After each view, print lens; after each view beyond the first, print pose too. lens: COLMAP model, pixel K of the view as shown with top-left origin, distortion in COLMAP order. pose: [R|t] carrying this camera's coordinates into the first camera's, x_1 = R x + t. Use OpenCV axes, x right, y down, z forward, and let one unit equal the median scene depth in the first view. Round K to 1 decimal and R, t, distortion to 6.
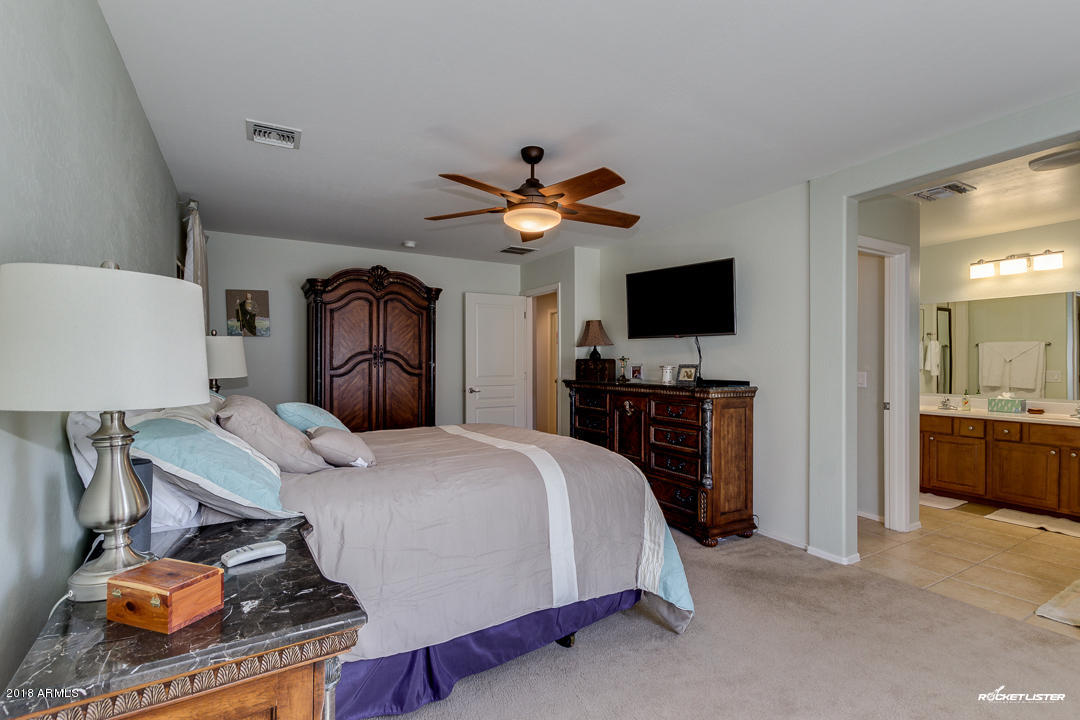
lens RADIAL K [[506.4, 0, 540.7], [0, 506.4, 360.2], [0, 0, 1]] dist [0.009319, -0.004832]
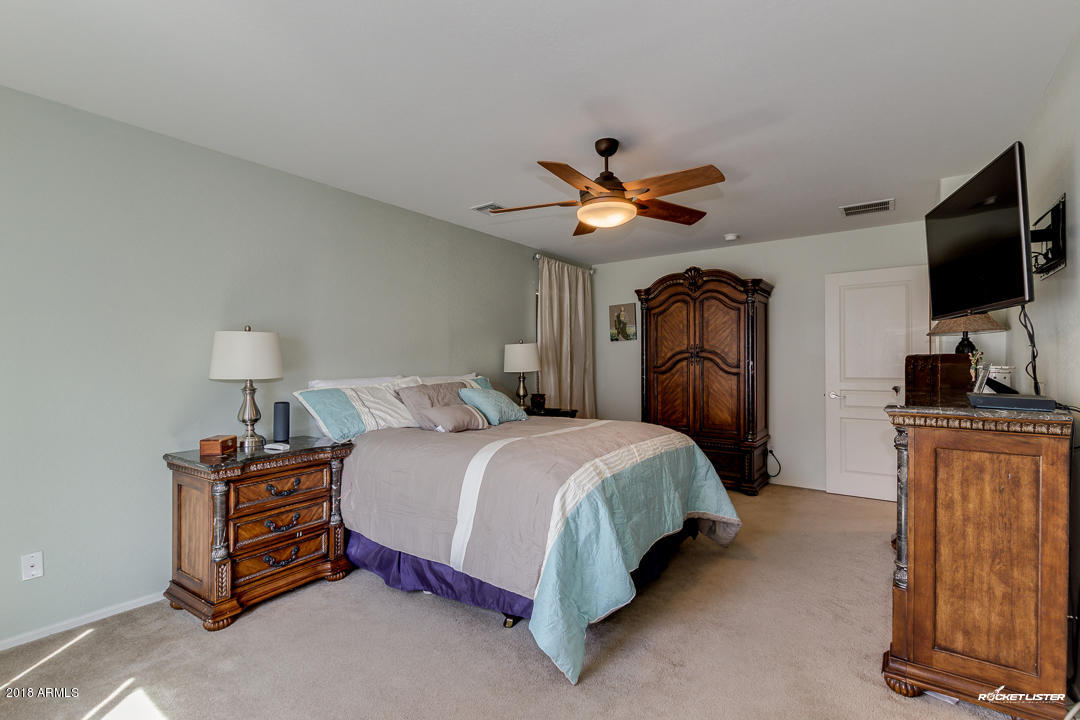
lens RADIAL K [[506.4, 0, 538.7], [0, 506.4, 363.0], [0, 0, 1]] dist [0.009319, -0.004832]
pose [[0.388148, 0.002013, -0.921595, 0.659434], [0.007958, 0.999953, 0.005536, 0.000671], [0.921563, -0.009482, 0.388114, 0.398227]]
